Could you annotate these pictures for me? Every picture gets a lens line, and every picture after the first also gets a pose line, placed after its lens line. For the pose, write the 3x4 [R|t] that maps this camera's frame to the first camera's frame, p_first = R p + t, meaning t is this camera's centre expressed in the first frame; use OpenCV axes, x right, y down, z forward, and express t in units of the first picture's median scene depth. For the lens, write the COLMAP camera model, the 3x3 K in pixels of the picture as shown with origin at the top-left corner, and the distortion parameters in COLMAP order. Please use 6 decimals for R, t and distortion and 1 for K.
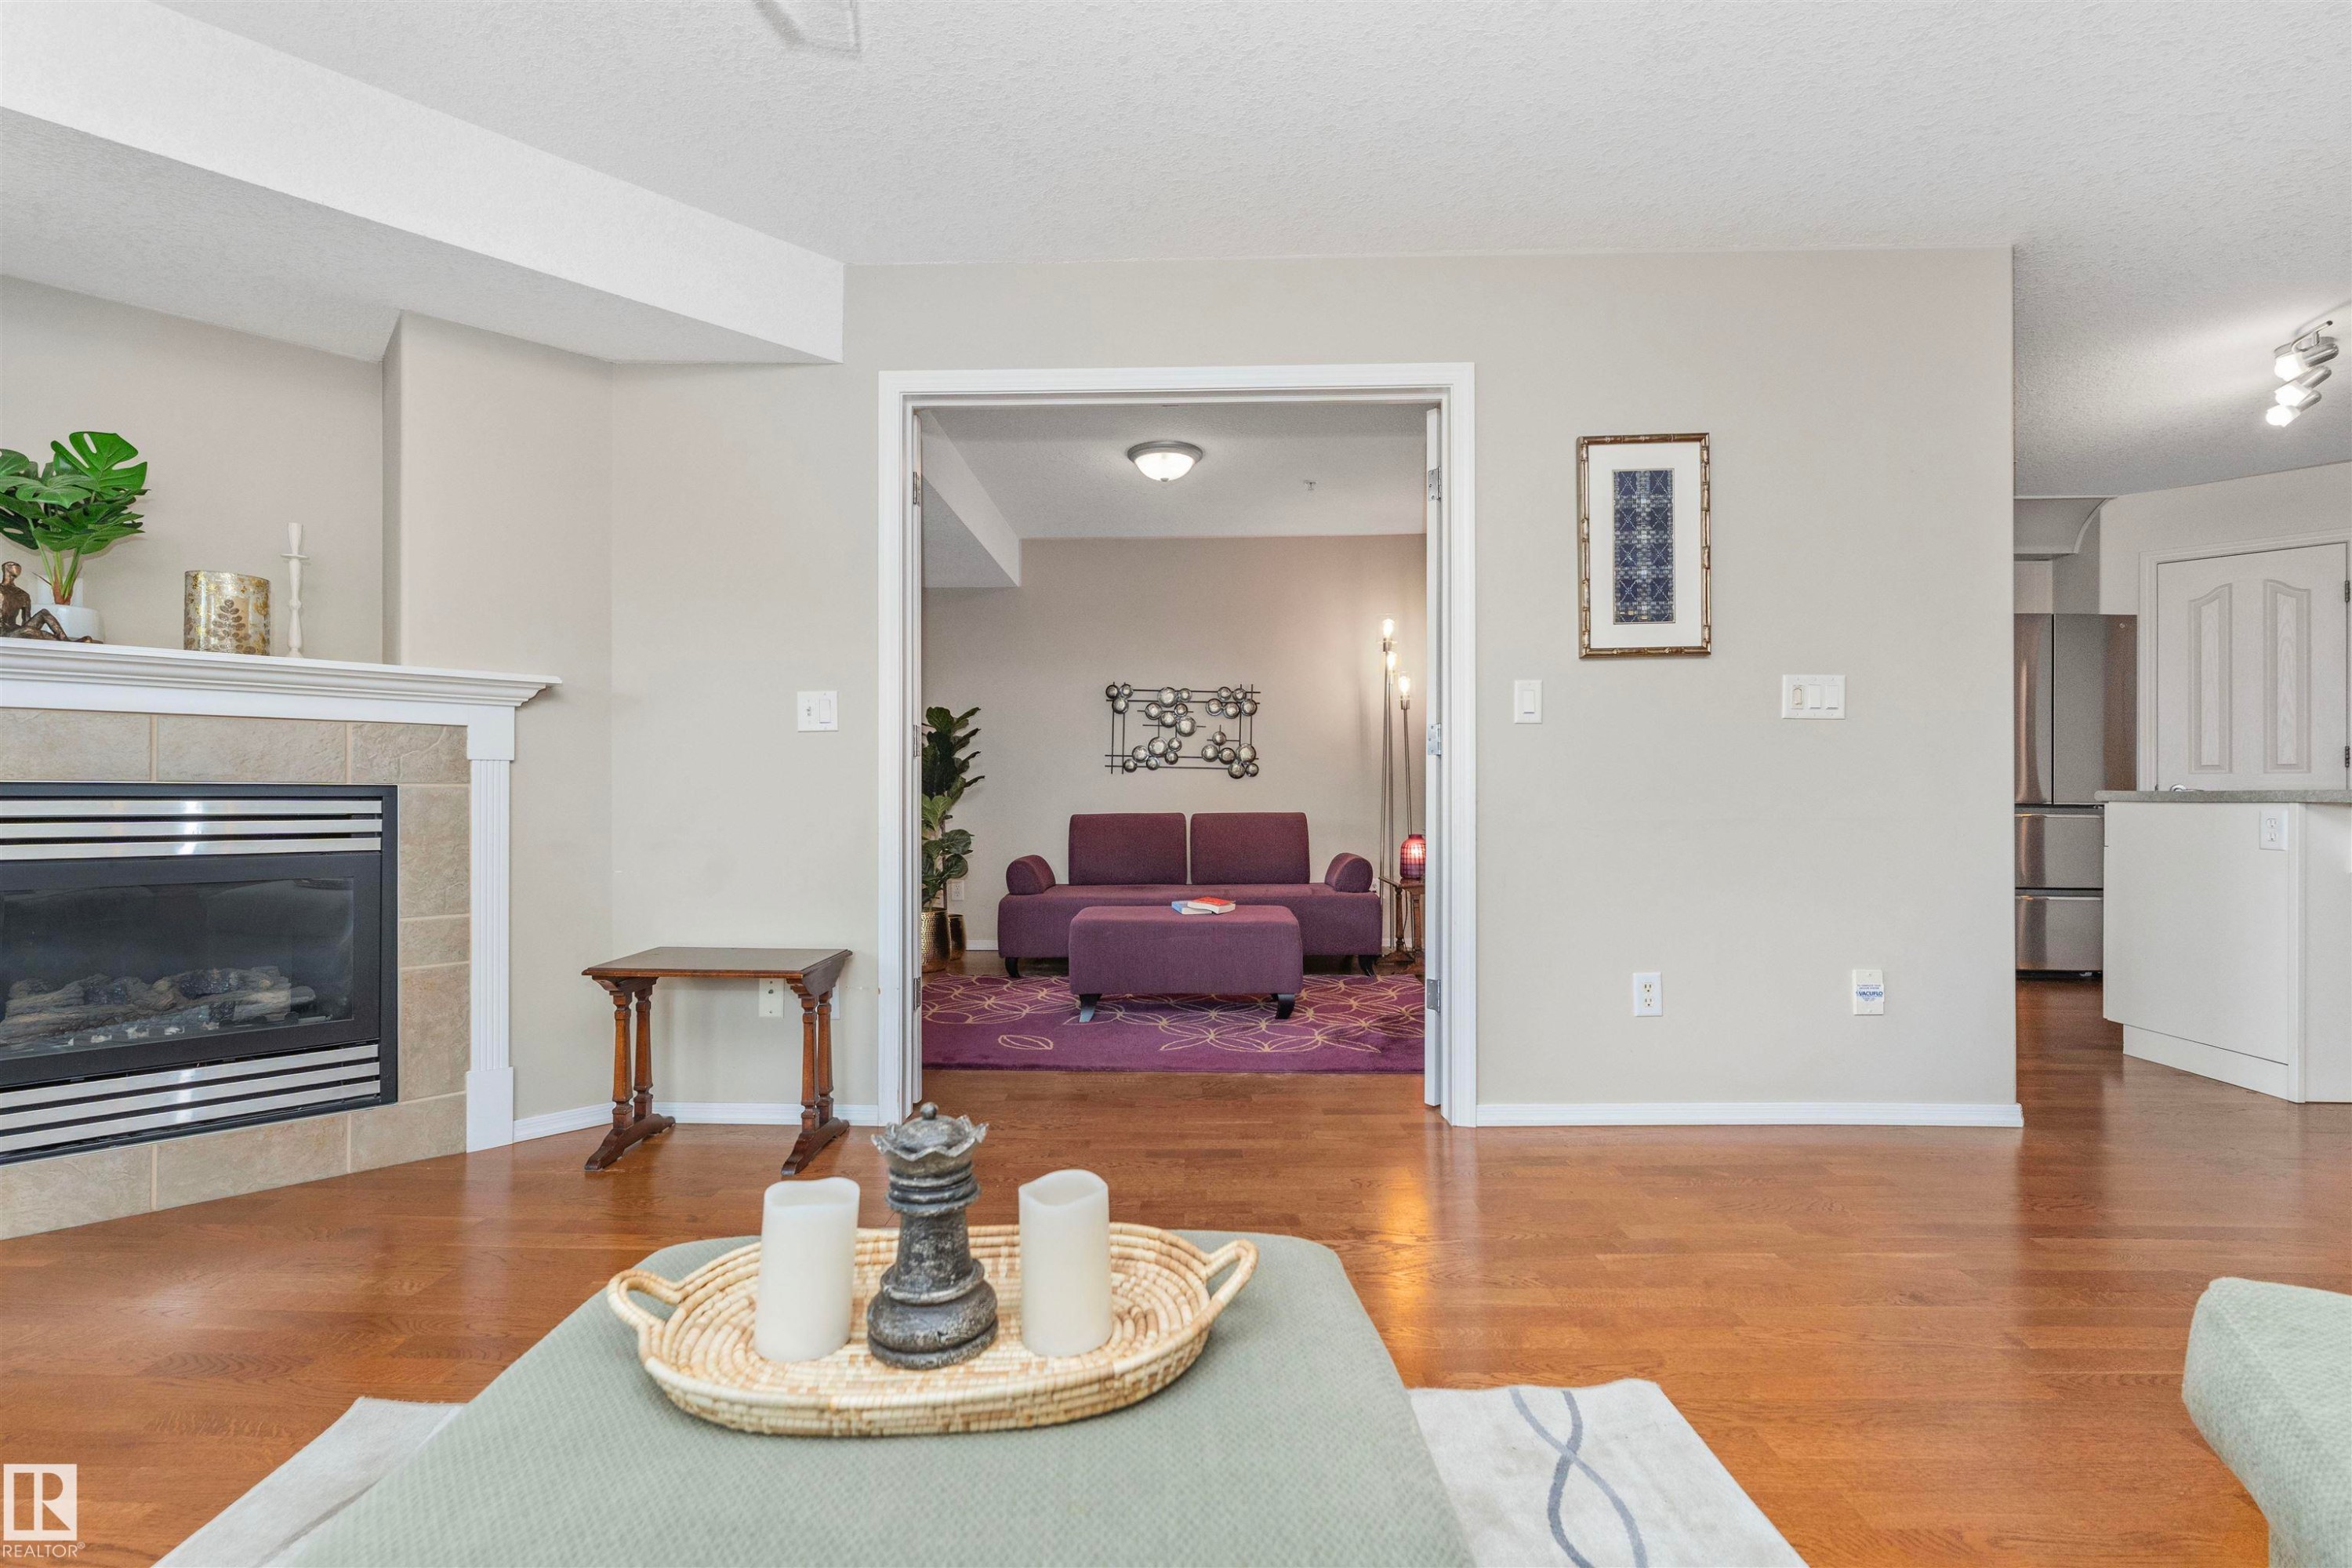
lens RADIAL K [[1013.5, 0, 1167.5], [0, 1013.5, 787.0], [0, 0, 1]] dist [-0.001577, -0.000352]
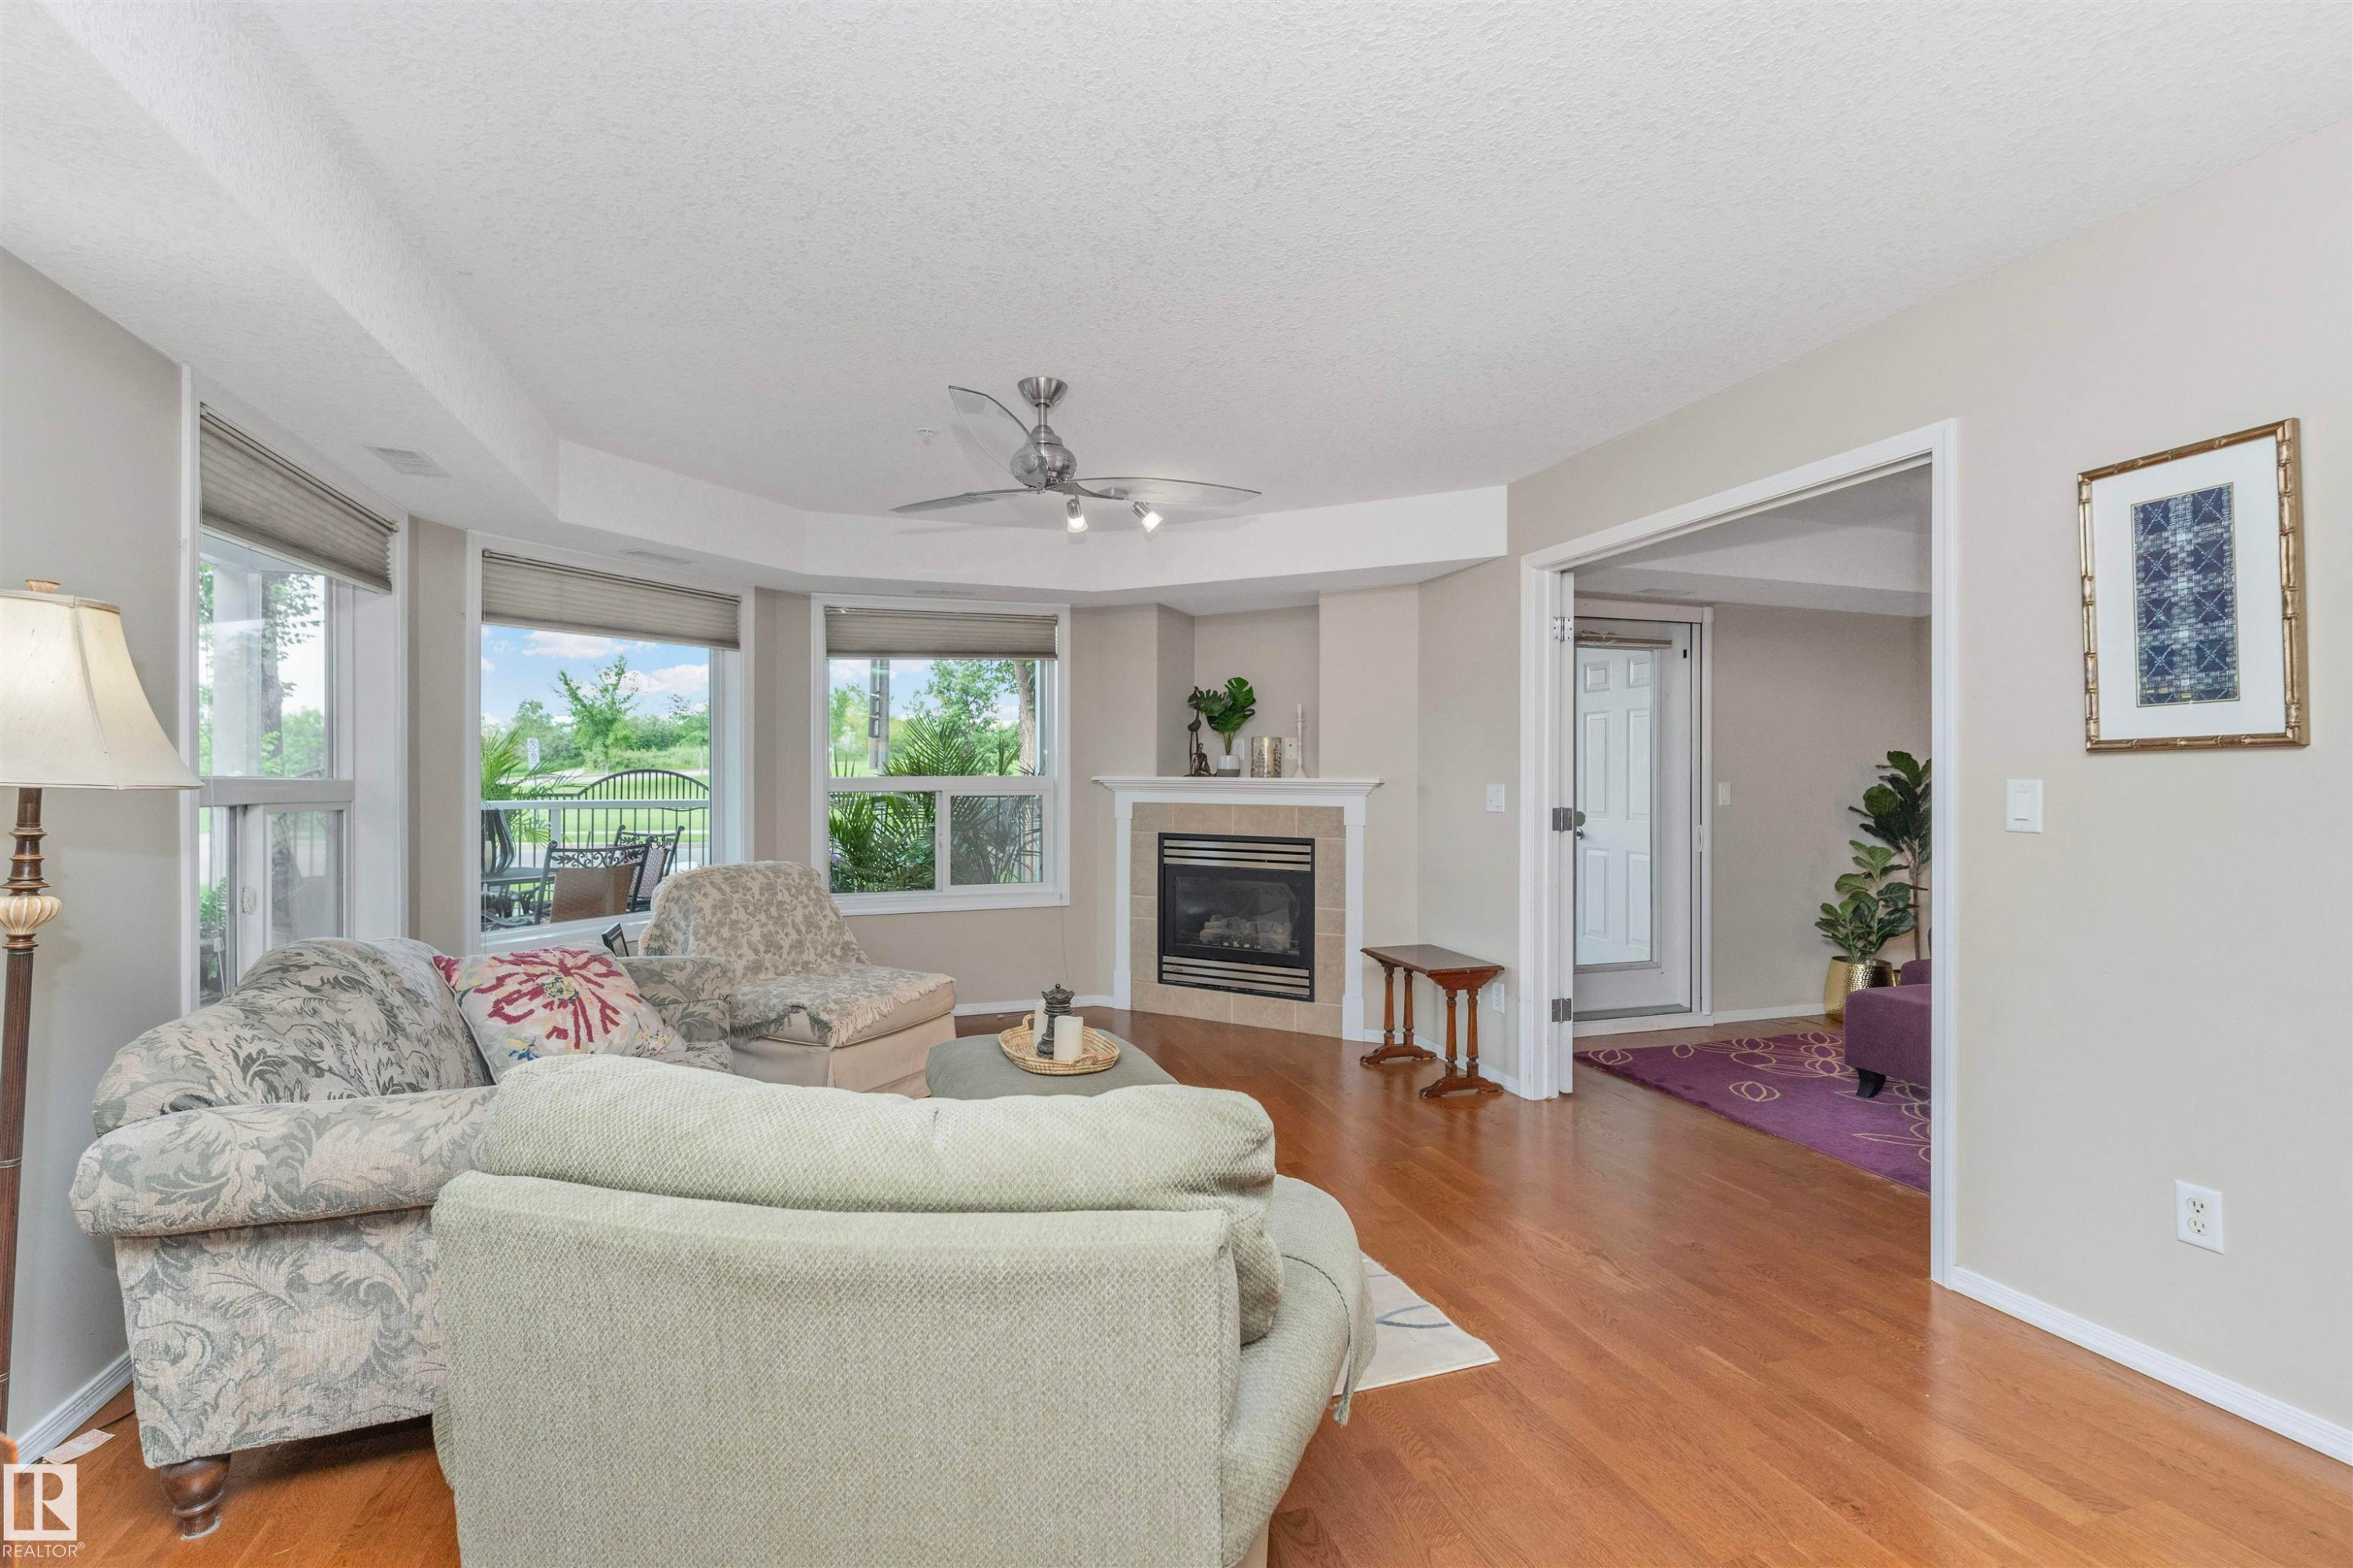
lens RADIAL K [[1036.6, 0, 1164.9], [0, 1036.6, 774.4], [0, 0, 1]] dist [-0.002330, -0.000329]
pose [[0.337202, -0.002636, -0.941429, 0.958262], [-0.001005, 0.999995, -0.003160, -0.111591], [0.941432, 0.002011, 0.337197, 0.059123]]
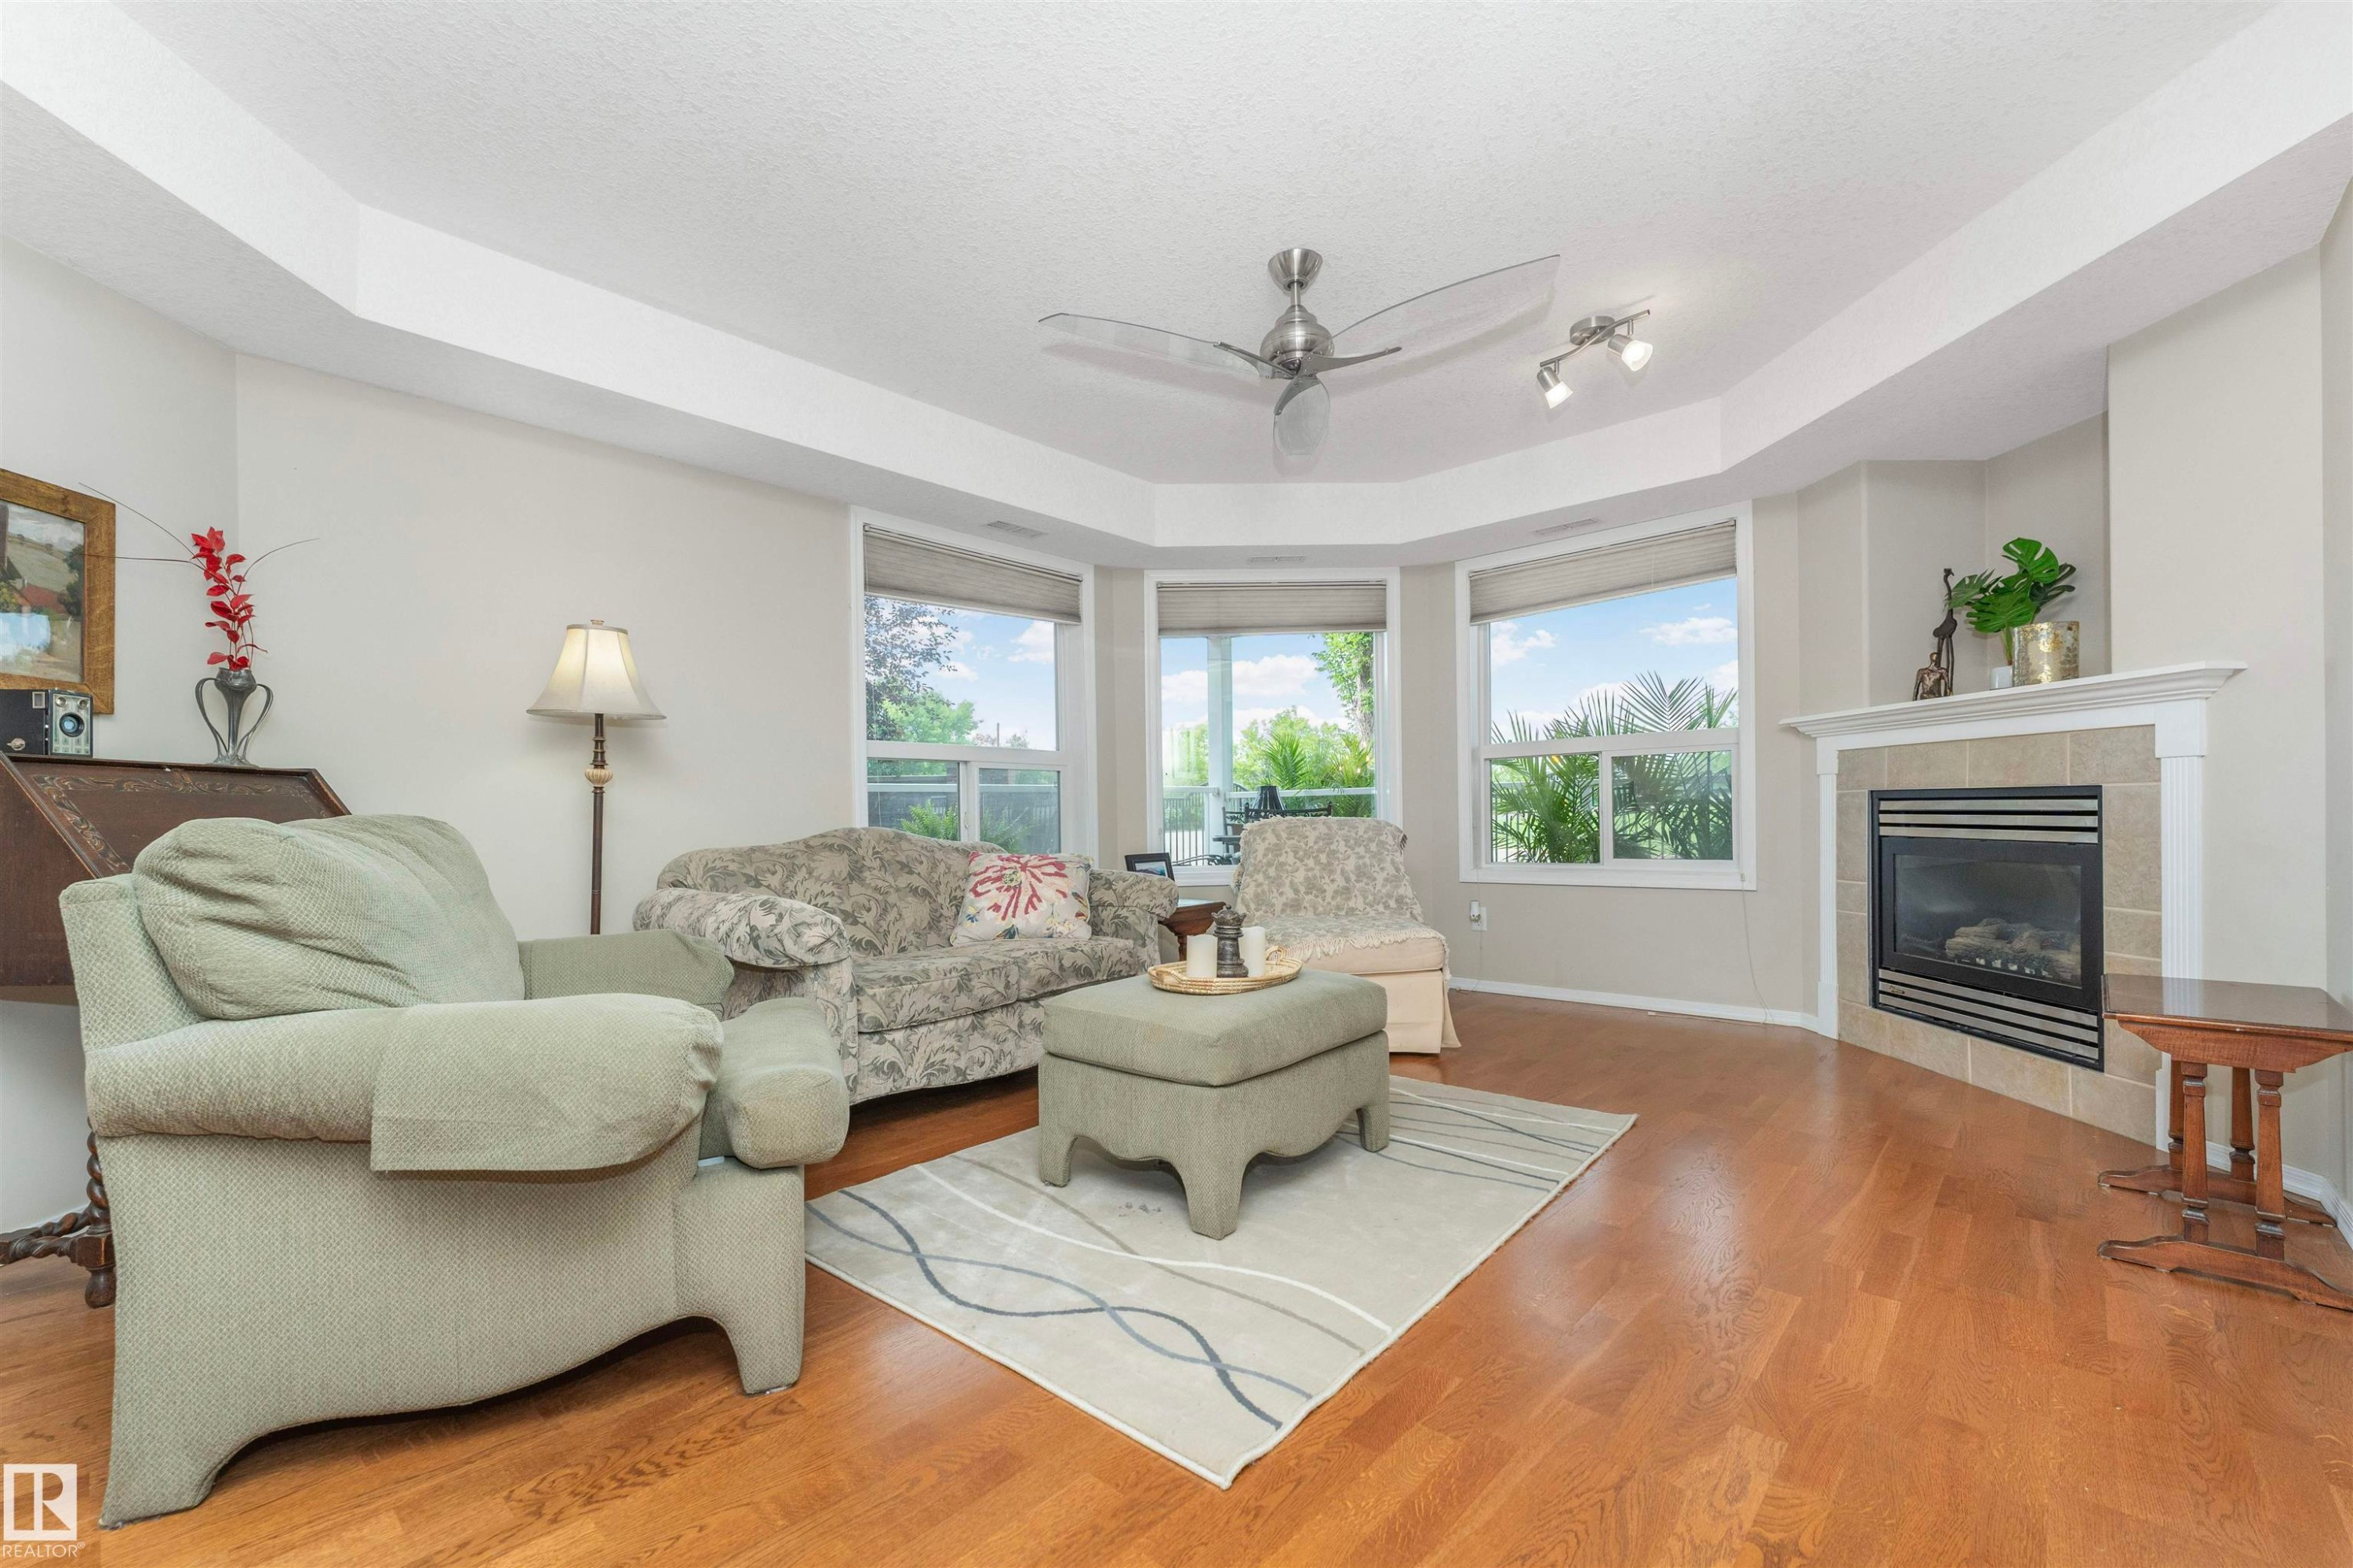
lens RADIAL K [[972.6, 0, 1180.6], [0, 972.6, 816.0], [0, 0, 1]] dist [-0.003466, -0.000394]
pose [[-0.646885, 0.012472, -0.762486, 0.656029], [0.016441, 0.999862, 0.002407, 0.012125], [0.762410, -0.010979, -0.647001, 0.872524]]
